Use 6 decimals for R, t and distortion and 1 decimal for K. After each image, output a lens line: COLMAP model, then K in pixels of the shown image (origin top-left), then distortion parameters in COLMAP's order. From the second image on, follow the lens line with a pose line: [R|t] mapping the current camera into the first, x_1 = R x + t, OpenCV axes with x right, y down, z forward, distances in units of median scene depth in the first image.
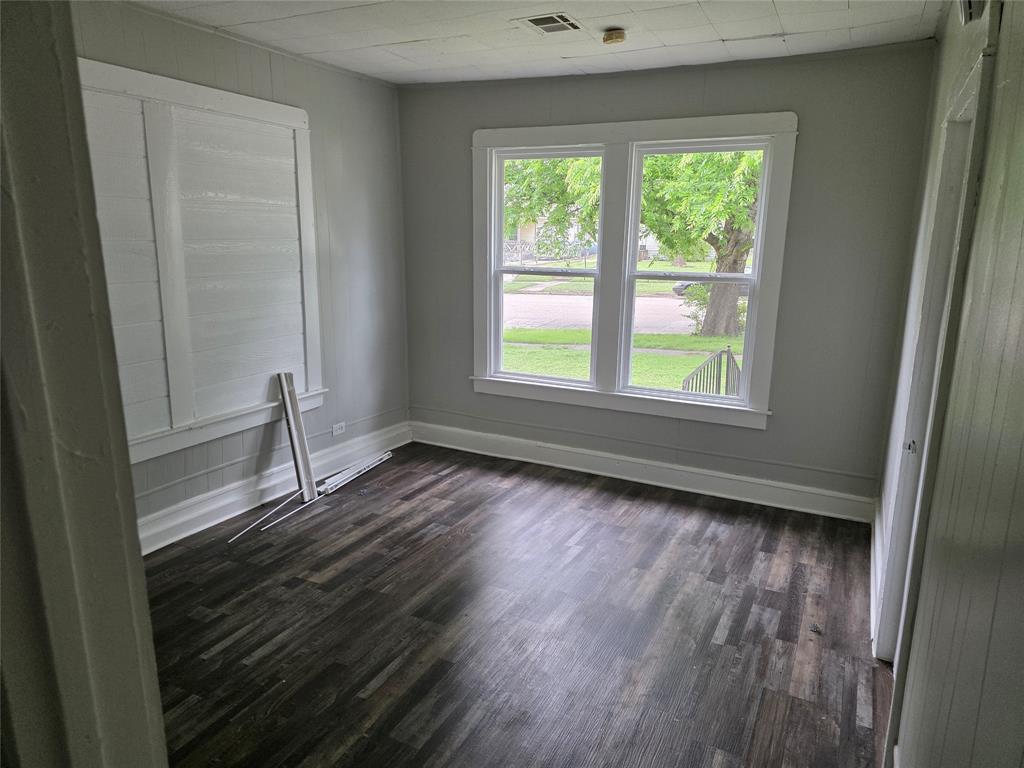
lens RADIAL K [[698.4, 0, 515.2], [0, 698.4, 358.8], [0, 0, 1]] dist [0.002016, 0.000513]
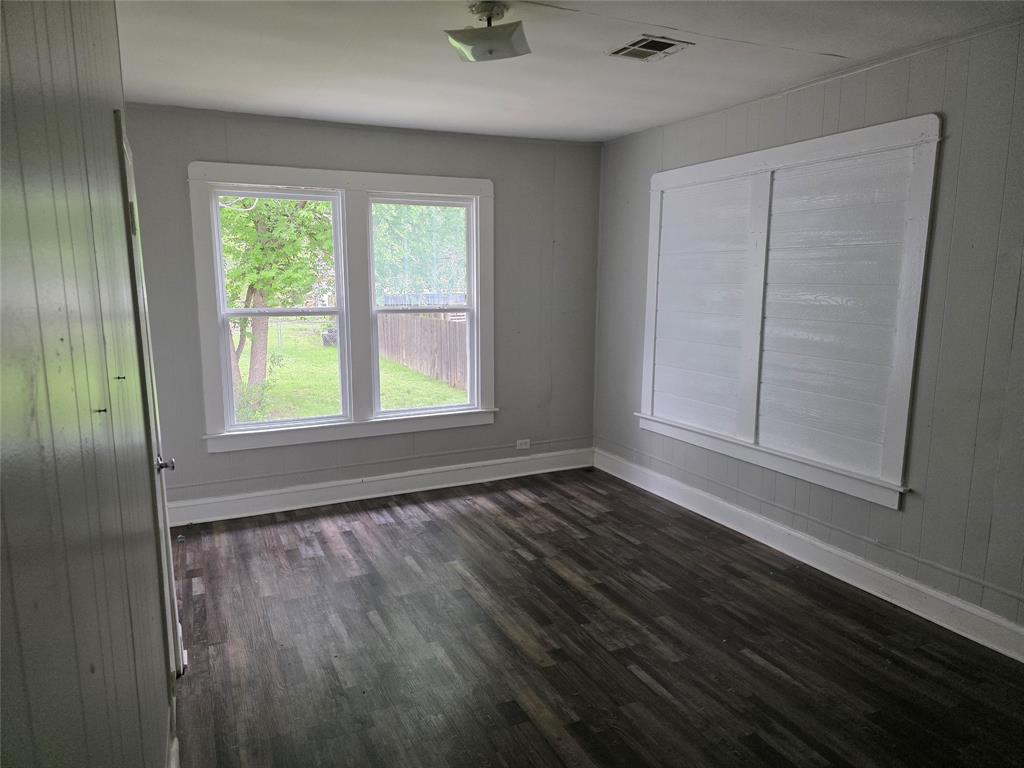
lens RADIAL K [[678.1, 0, 512.0], [0, 678.1, 384.0], [0, 0, 1]] dist [0.000602, 0.000143]
pose [[0.621027, -0.151883, 0.768932, -0.549582], [0.143094, 0.986528, 0.079294, -0.062250], [-0.770616, 0.060786, 0.634394, 0.164838]]
